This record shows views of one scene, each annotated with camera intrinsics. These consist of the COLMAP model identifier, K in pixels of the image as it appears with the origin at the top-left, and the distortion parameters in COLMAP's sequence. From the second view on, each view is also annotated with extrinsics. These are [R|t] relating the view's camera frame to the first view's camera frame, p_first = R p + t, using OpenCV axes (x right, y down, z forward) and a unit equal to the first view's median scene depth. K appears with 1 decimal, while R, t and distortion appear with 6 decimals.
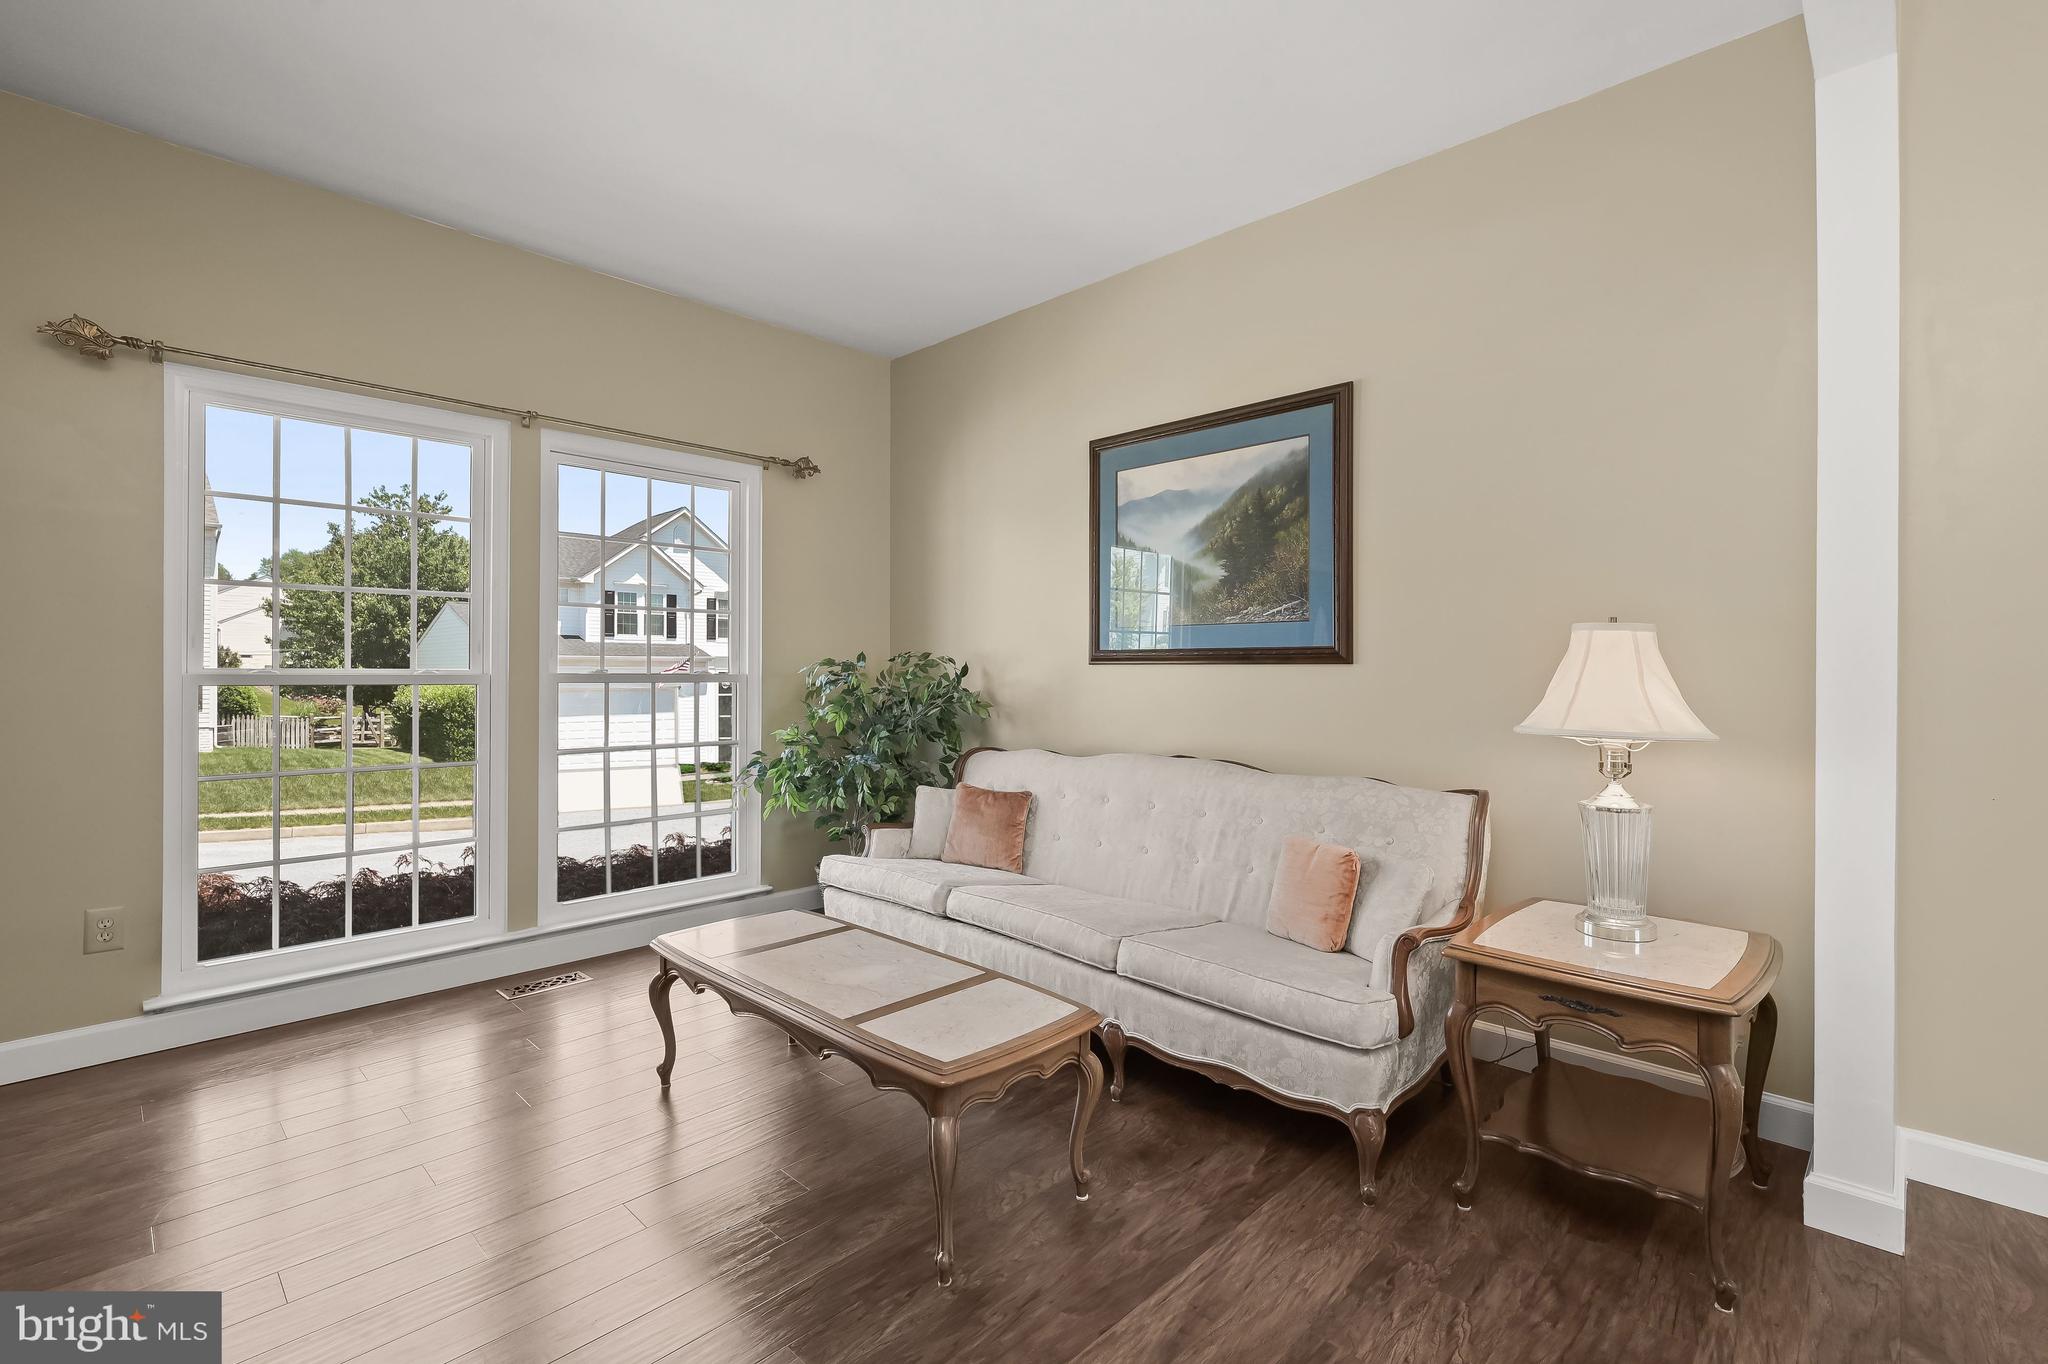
lens RADIAL K [[928.1, 0, 1019.6], [0, 928.1, 680.5], [0, 0, 1]] dist [-0.000865, 0.000098]
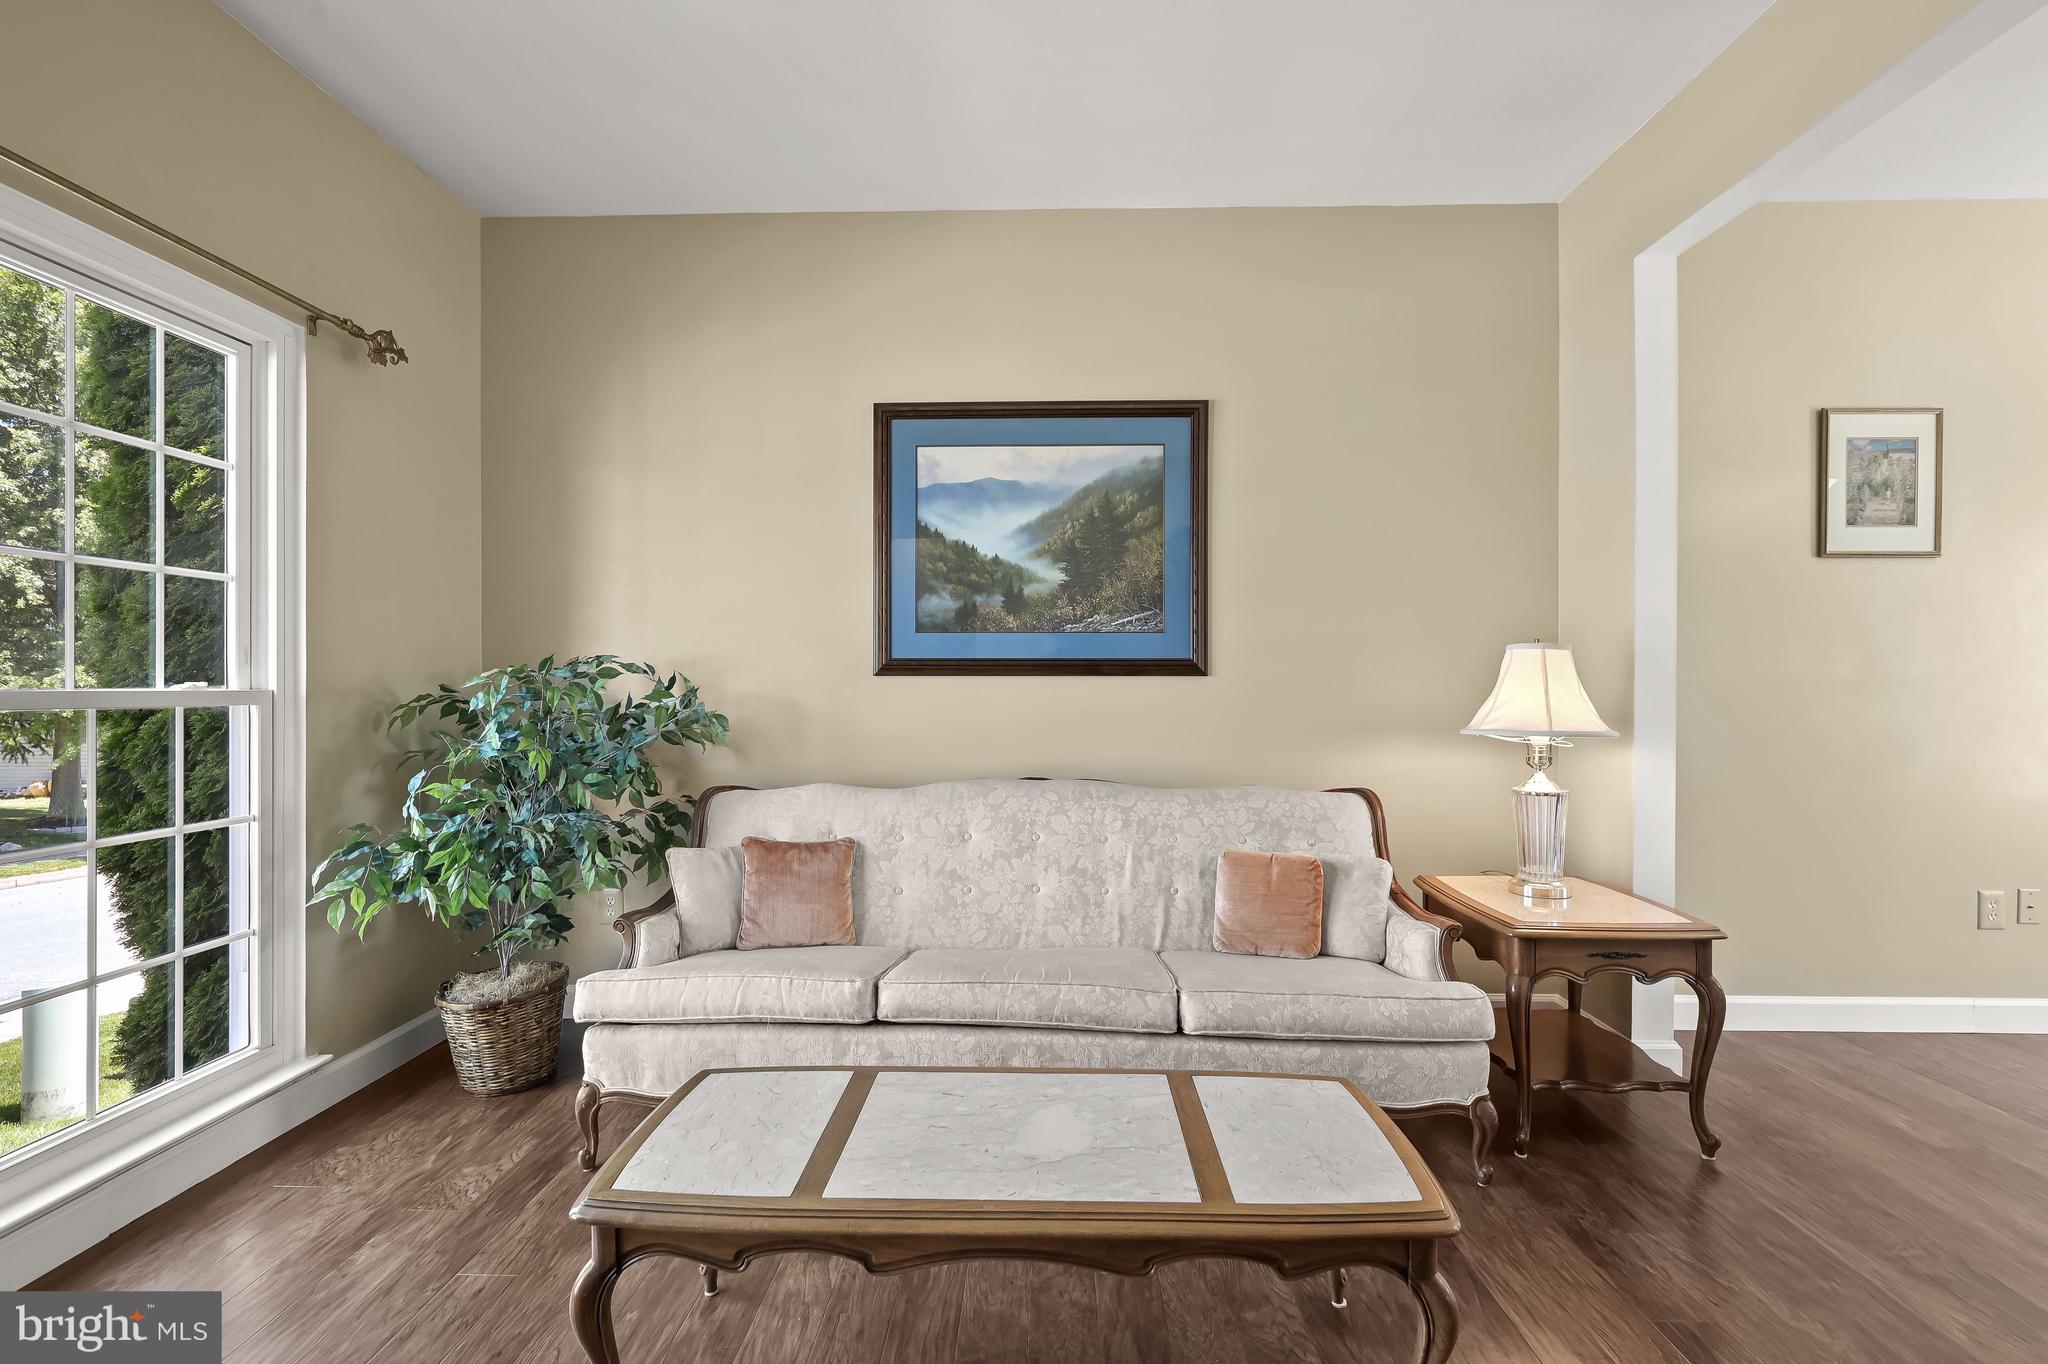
lens RADIAL K [[917.4, 0, 1028.9], [0, 917.4, 693.8], [0, 0, 1]] dist [-0.001556, -0.000596]
pose [[0.728116, -0.009416, 0.685389, -0.440806], [0.008484, 0.999953, 0.004726, -0.004232], [-0.685401, 0.002374, 0.728162, 0.362930]]
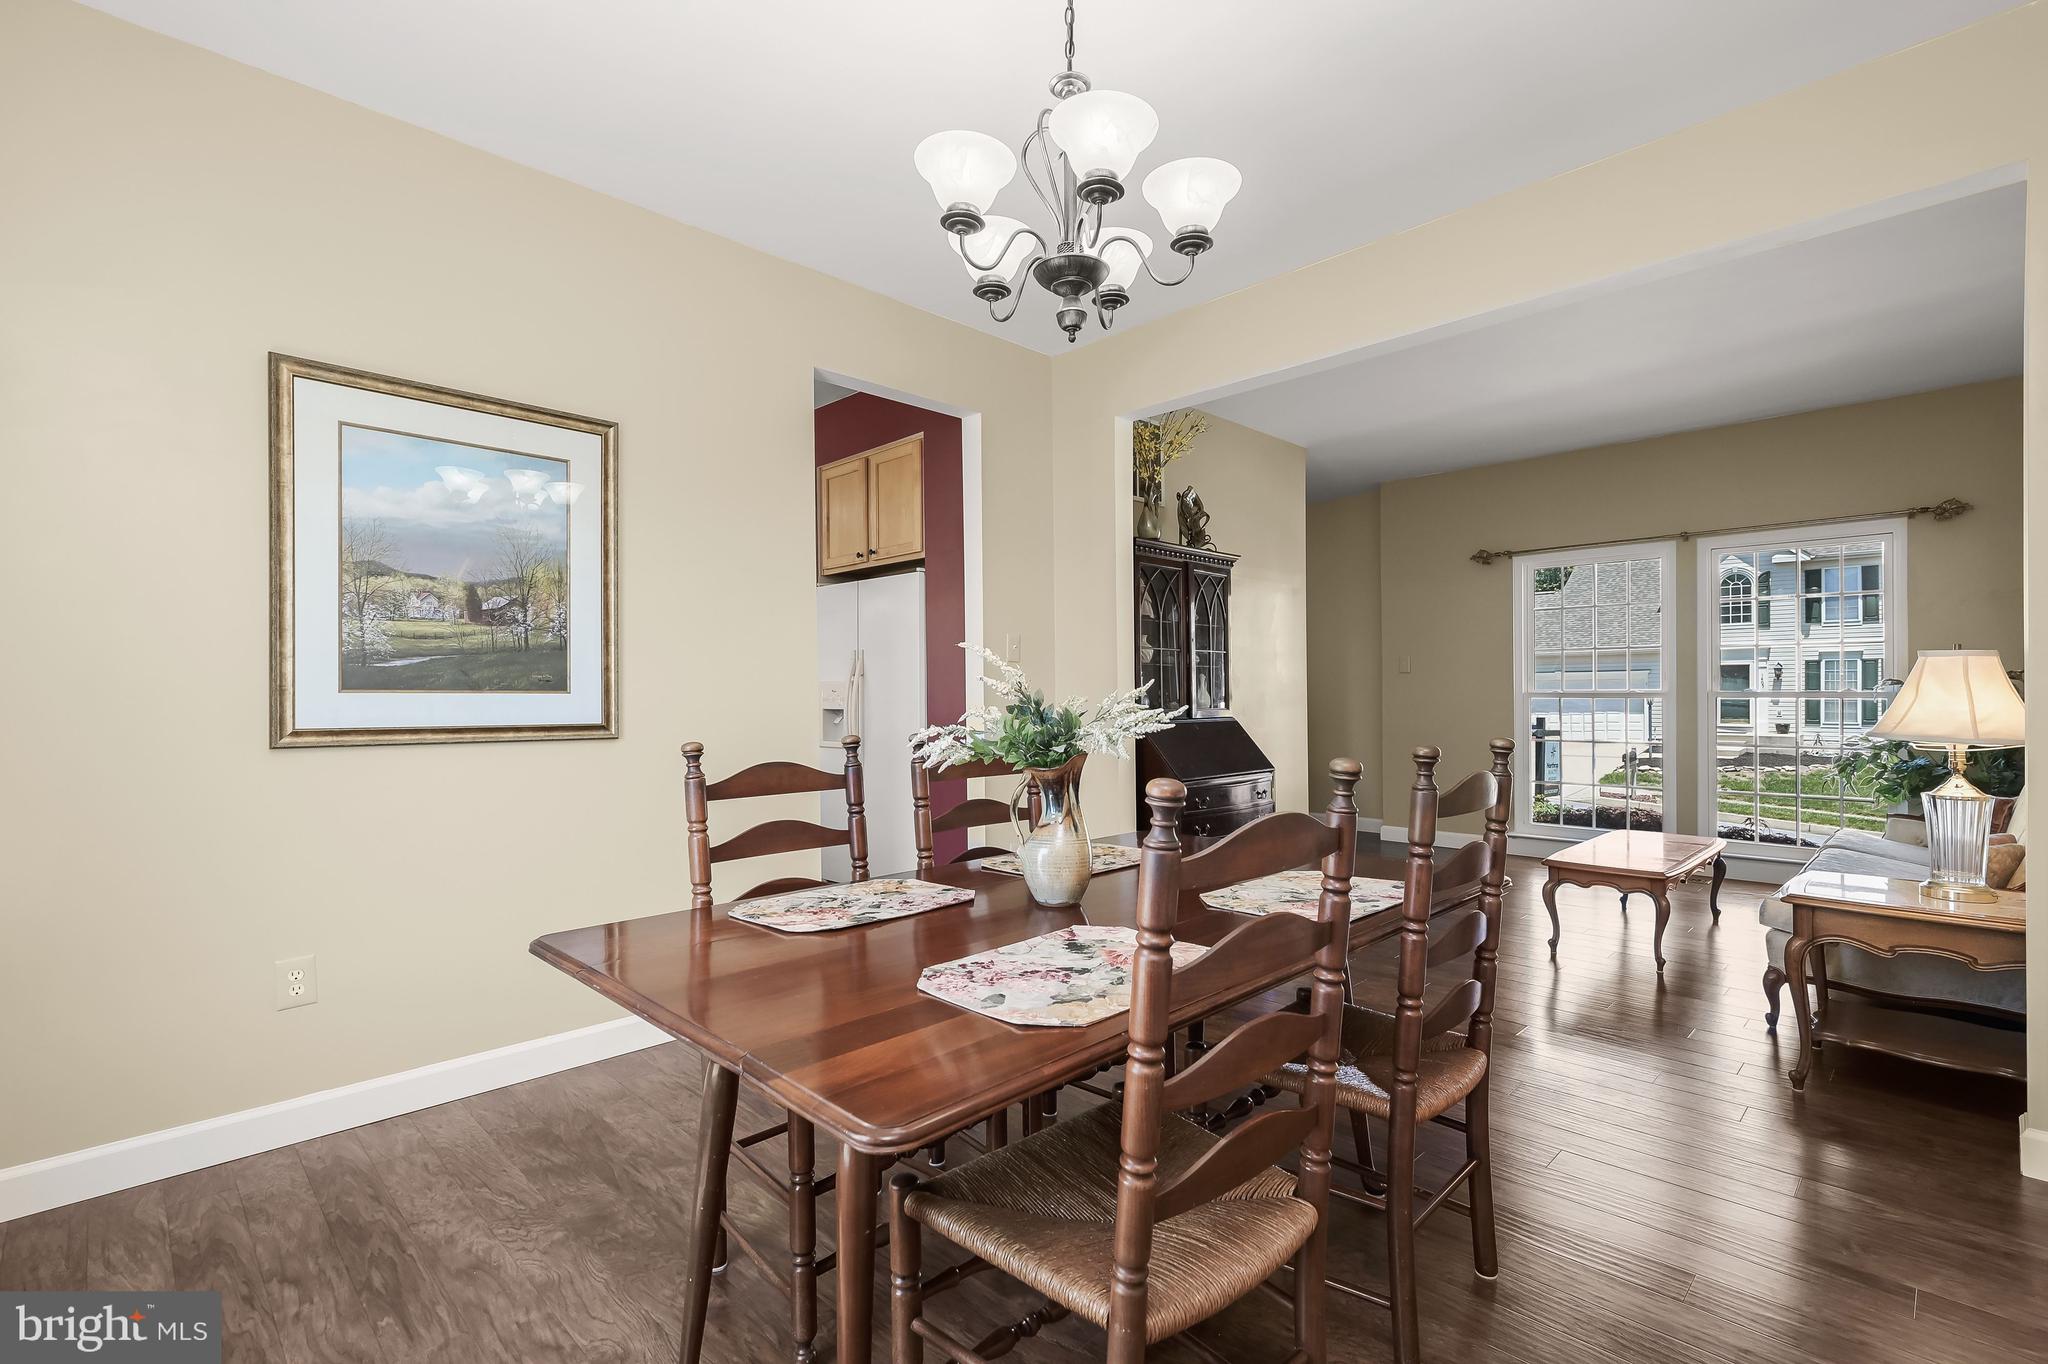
lens RADIAL K [[928.1, 0, 1019.6], [0, 928.1, 680.5], [0, 0, 1]] dist [-0.000865, 0.000098]
pose [[-0.007791, -0.022667, -0.999713, 1.175495], [-0.001827, 0.999742, -0.022654, 0.006747], [0.999968, 0.001650, -0.007831, -0.155437]]
